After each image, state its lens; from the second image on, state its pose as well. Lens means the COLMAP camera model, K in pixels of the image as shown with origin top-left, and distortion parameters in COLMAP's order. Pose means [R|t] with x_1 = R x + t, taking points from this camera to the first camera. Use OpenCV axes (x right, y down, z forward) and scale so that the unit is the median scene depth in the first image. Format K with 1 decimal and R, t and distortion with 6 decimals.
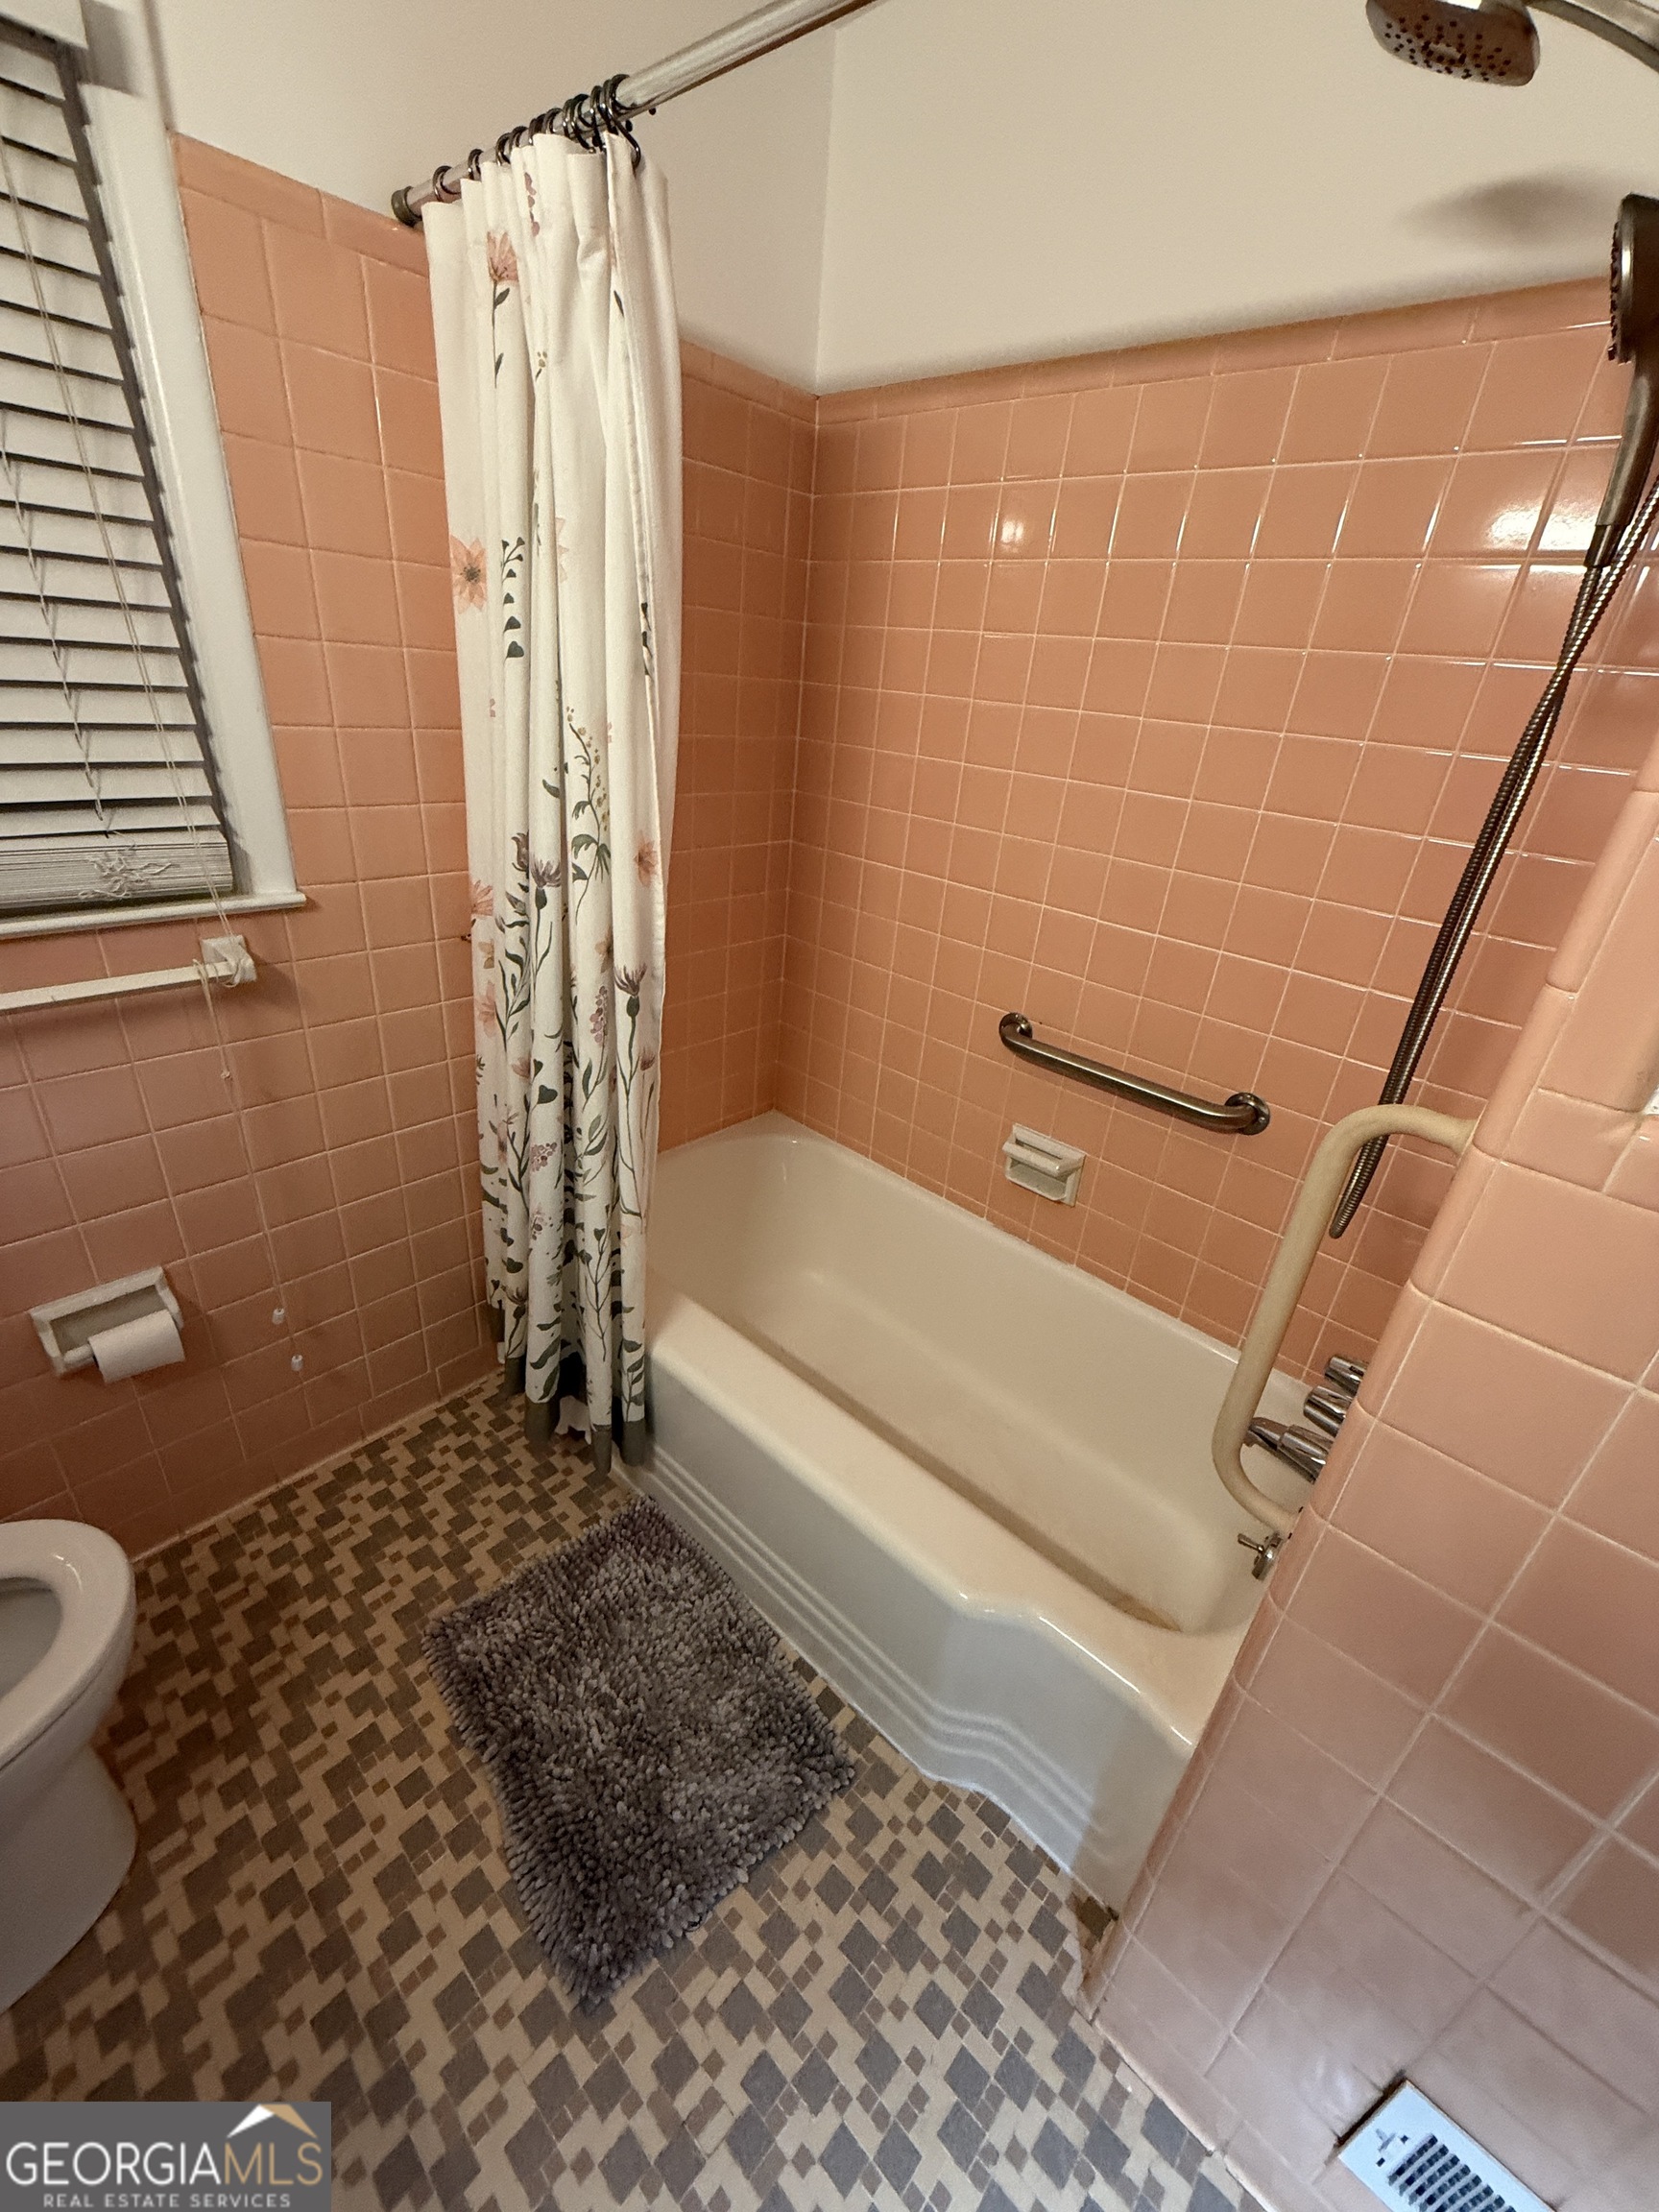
lens RADIAL K [[879.8, 0, 831.8], [0, 879.8, 1102.9], [0, 0, 1]] dist [-0.001963, 0.000673]
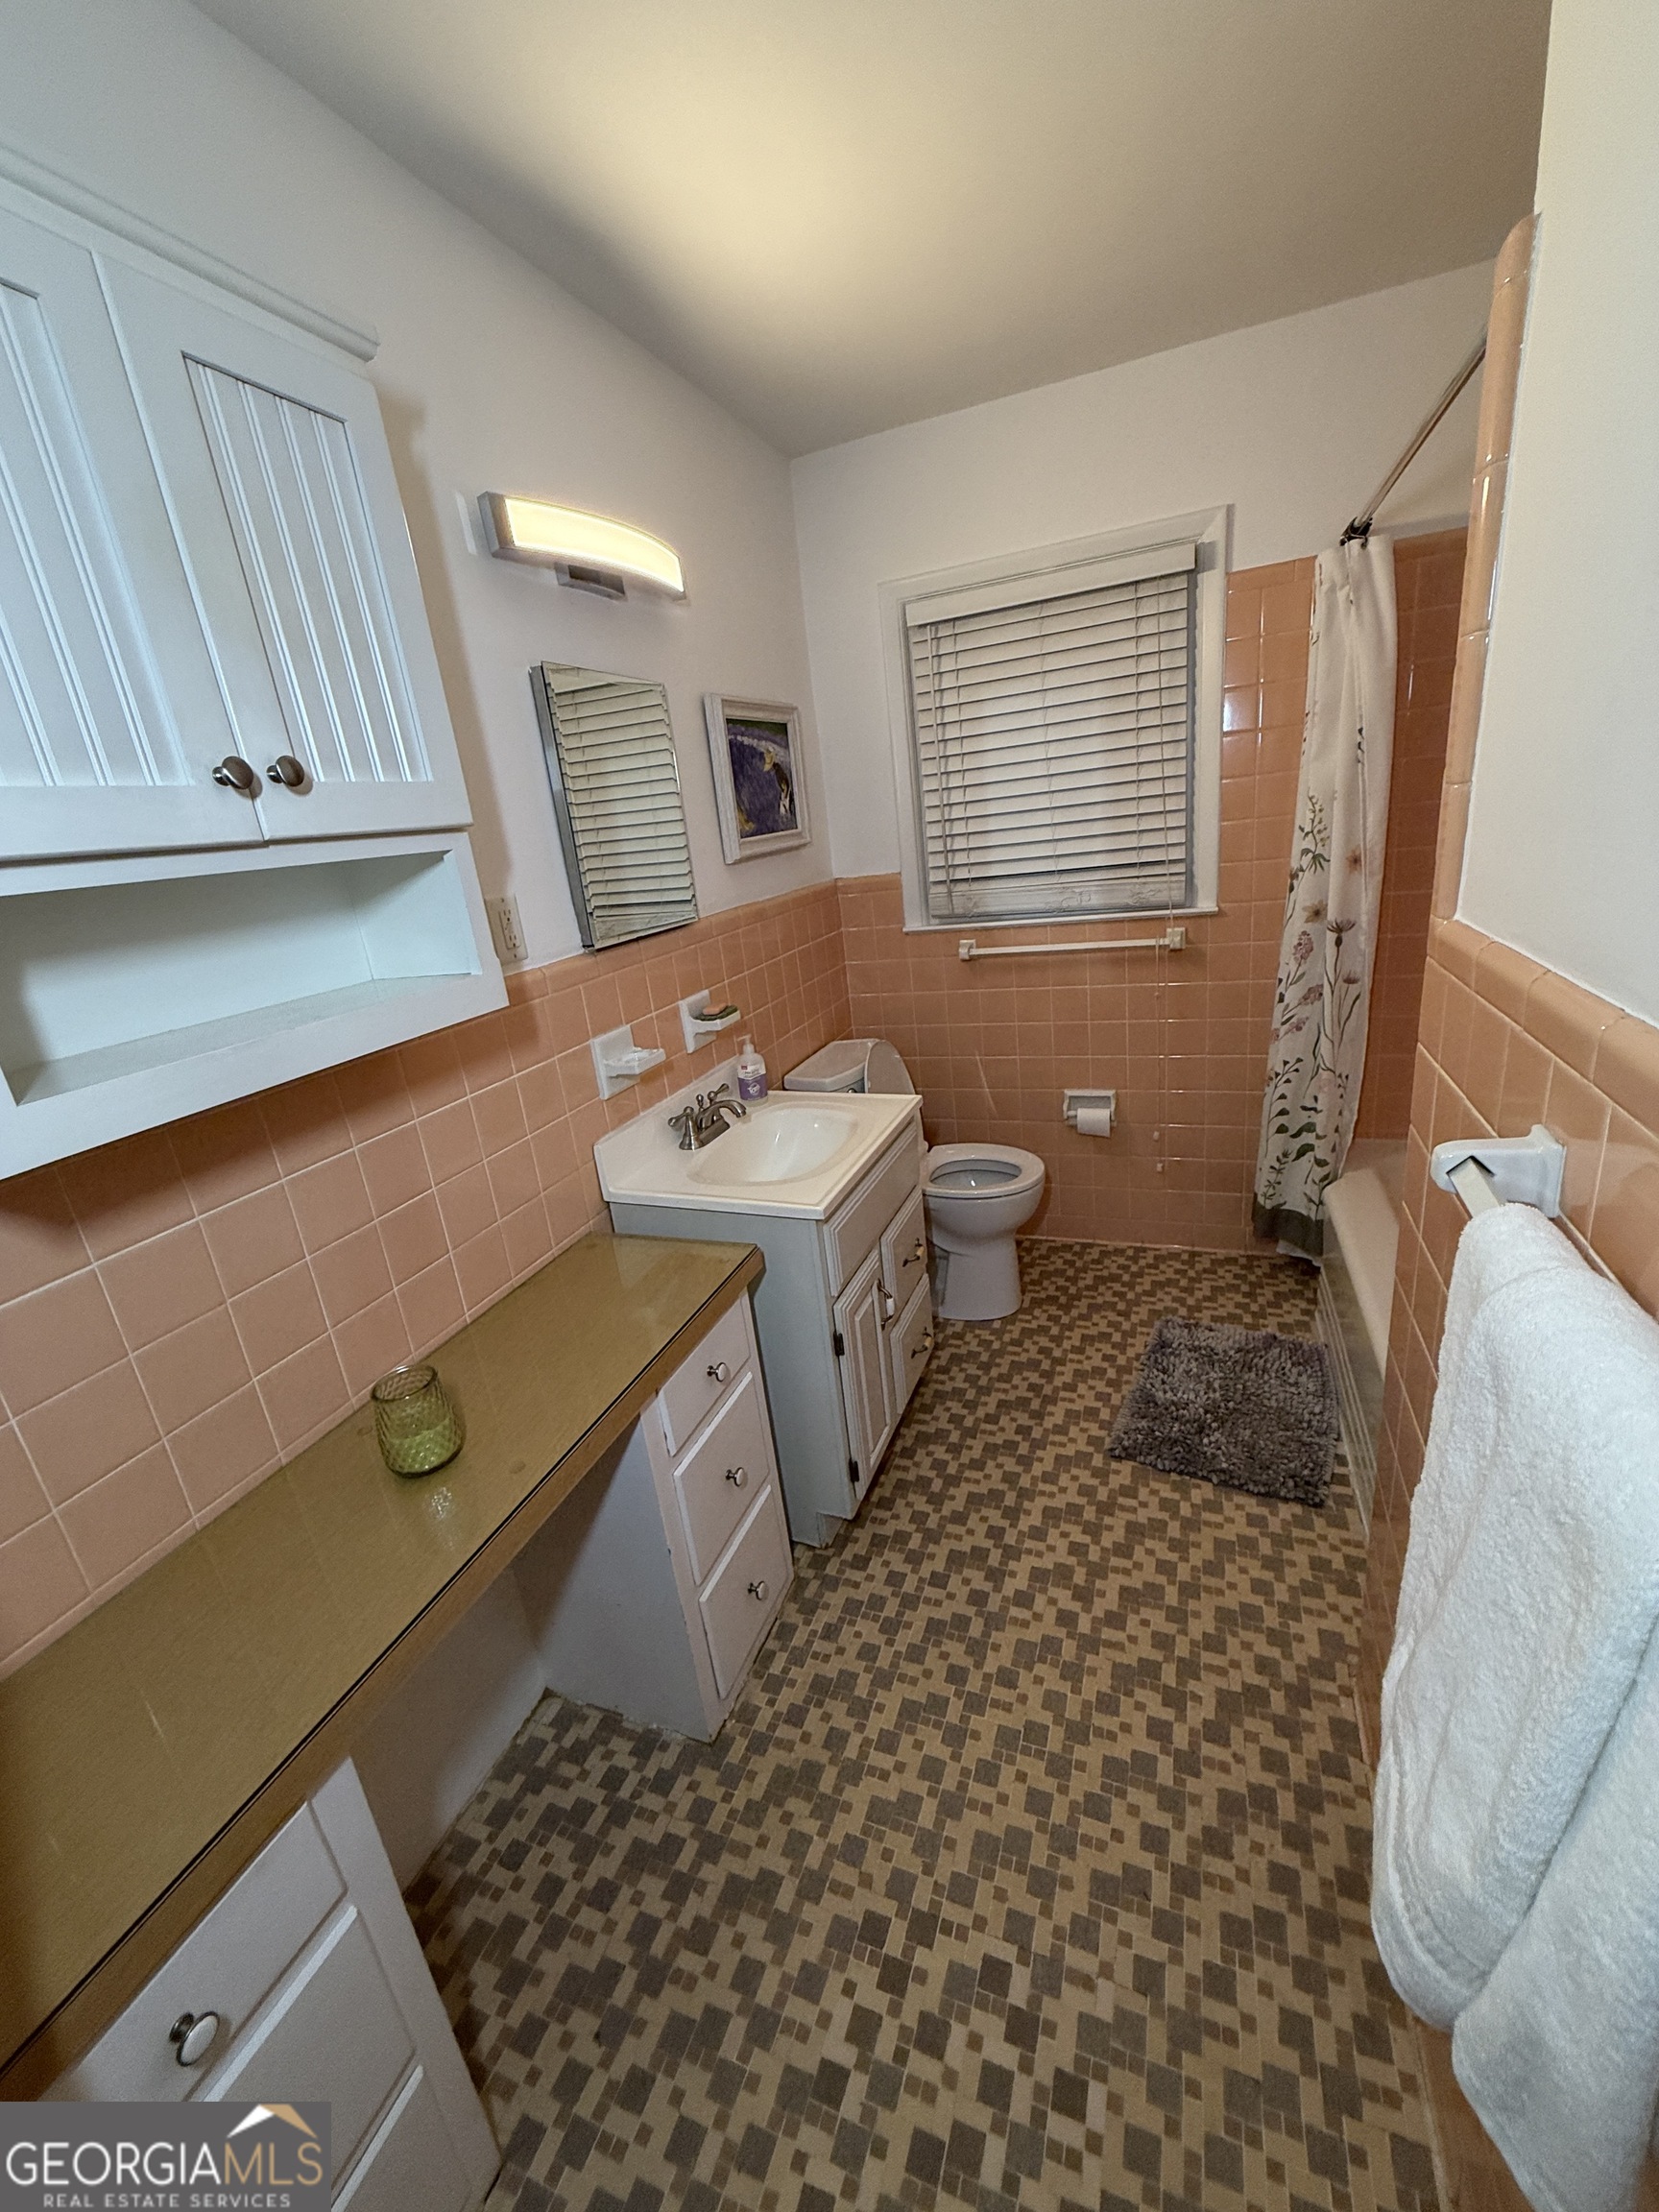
lens RADIAL K [[879.8, 0, 827.2], [0, 879.8, 1095.5], [0, 0, 1]] dist [-0.001963, 0.000673]
pose [[0.344346, 0.165670, -0.924110, 1.005810], [-0.271039, 0.959939, 0.071097, 0.266488], [0.898868, 0.225988, 0.375454, -0.405568]]
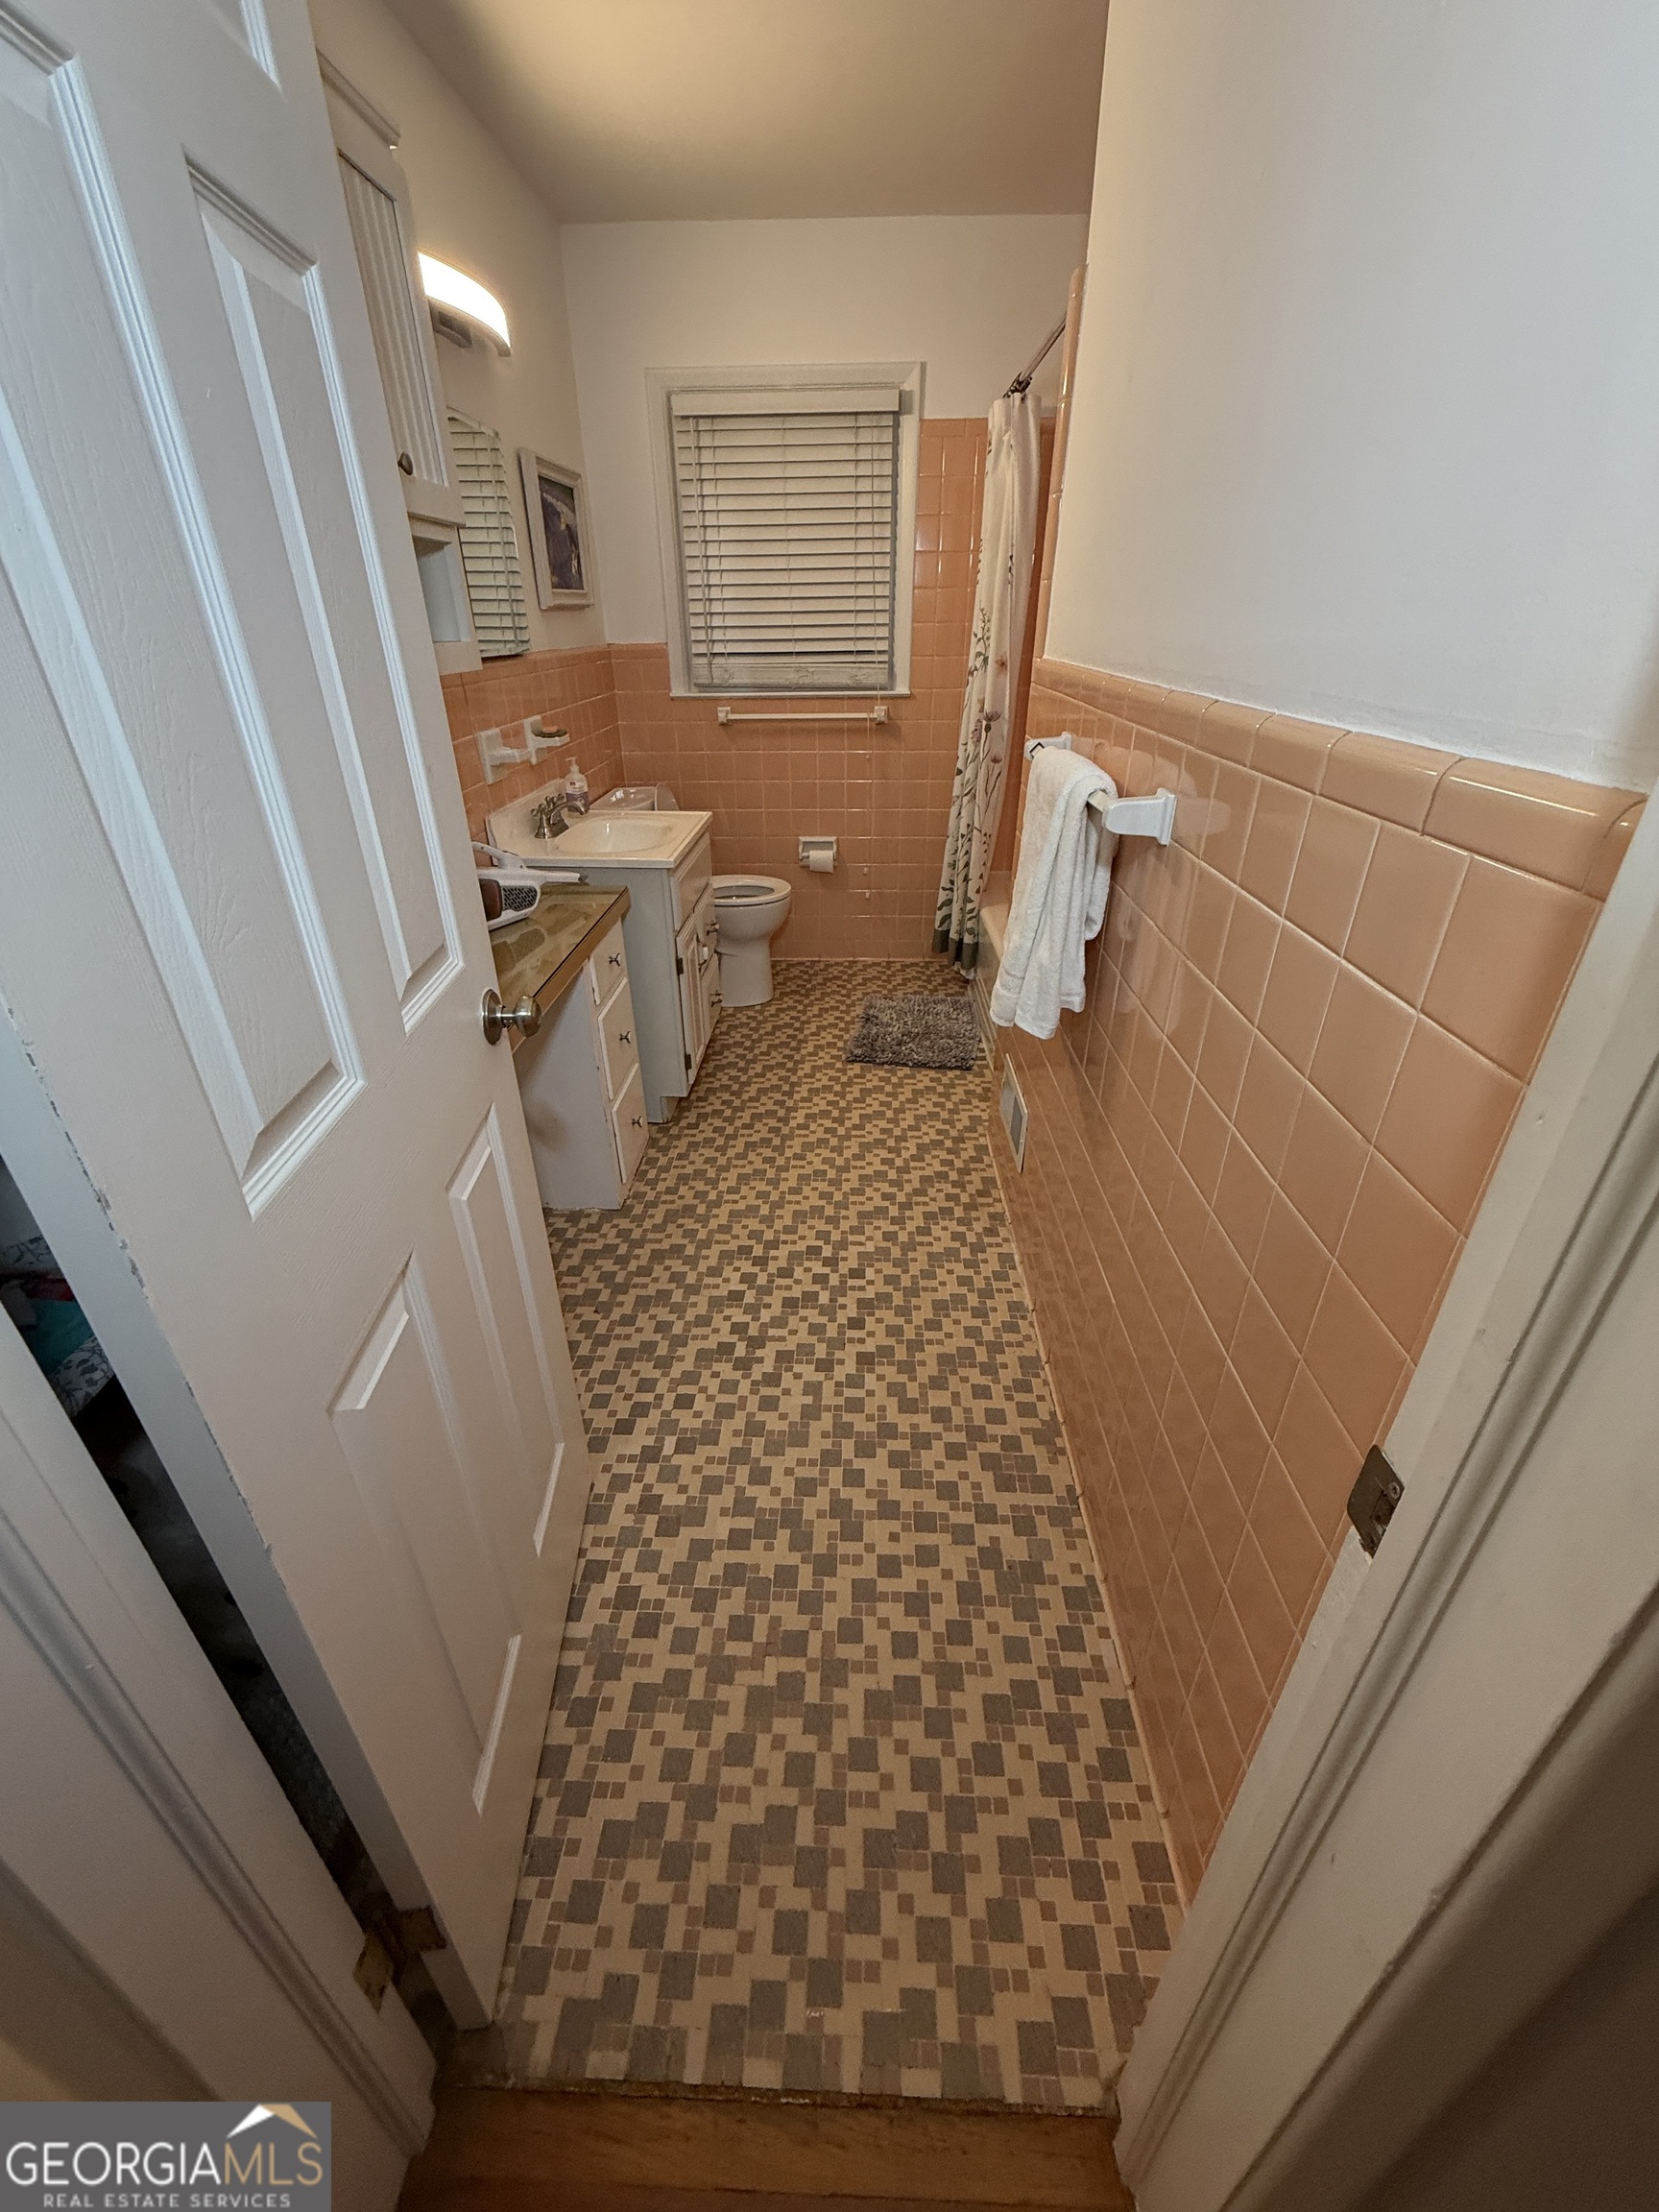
lens RADIAL K [[879.8, 0, 826.8], [0, 879.8, 1097.5], [0, 0, 1]] dist [-0.001963, 0.000673]
pose [[0.645526, 0.287081, -0.707729, 1.529378], [-0.271293, 0.952423, 0.138889, 0.658744], [0.713930, 0.102346, 0.692697, -0.908717]]
